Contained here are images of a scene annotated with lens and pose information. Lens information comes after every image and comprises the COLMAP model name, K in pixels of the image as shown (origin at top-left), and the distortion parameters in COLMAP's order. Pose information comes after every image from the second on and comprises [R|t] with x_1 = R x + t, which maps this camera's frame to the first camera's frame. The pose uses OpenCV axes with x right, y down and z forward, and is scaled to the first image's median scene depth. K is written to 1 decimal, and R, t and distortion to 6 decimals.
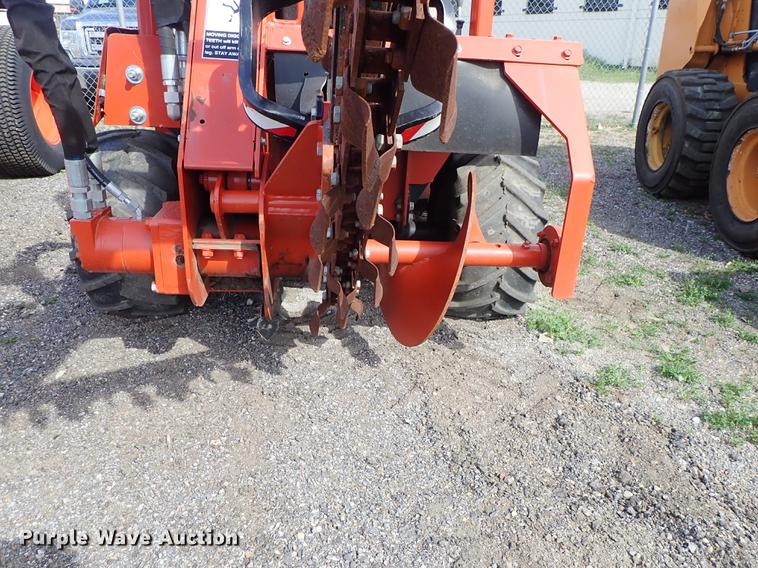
lens RADIAL K [[561.8, 0, 380.2], [0, 561.8, 278.6], [0, 0, 1]] dist [0.007951, -0.000235]
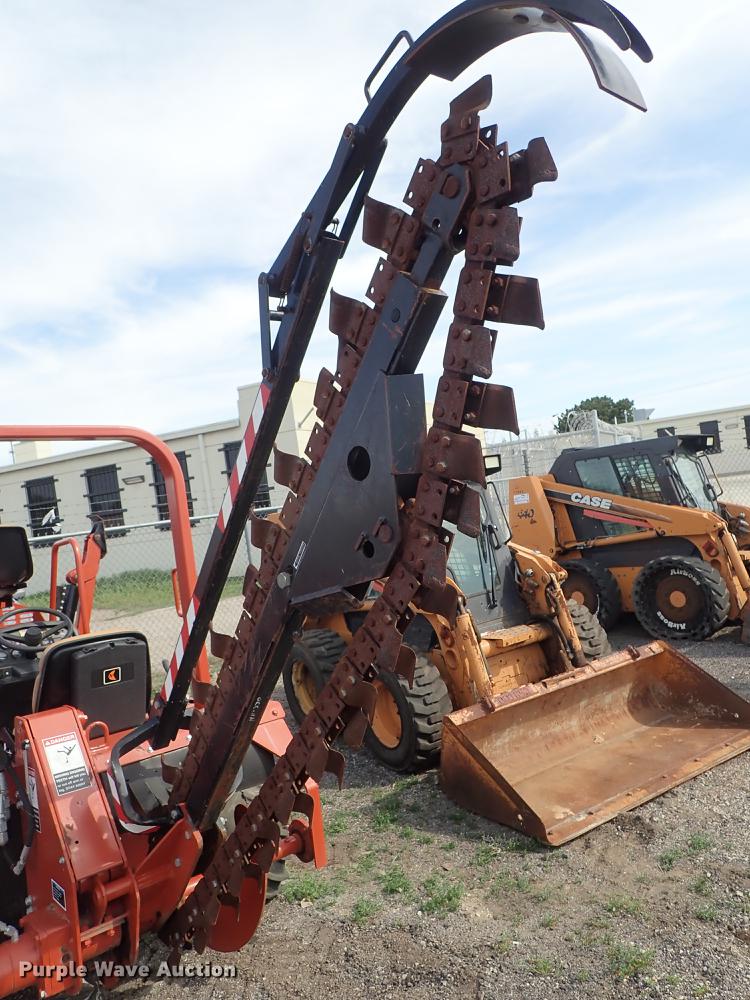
lens RADIAL K [[741.1, 0, 381.1], [0, 741.1, 498.8], [0, 0, 1]] dist [0.007951, -0.000235]
pose [[0.797121, -0.115721, 0.592627, -0.508441], [0.357865, 0.881056, -0.309310, -0.132505], [-0.486344, 0.458638, 0.743721, -0.835471]]
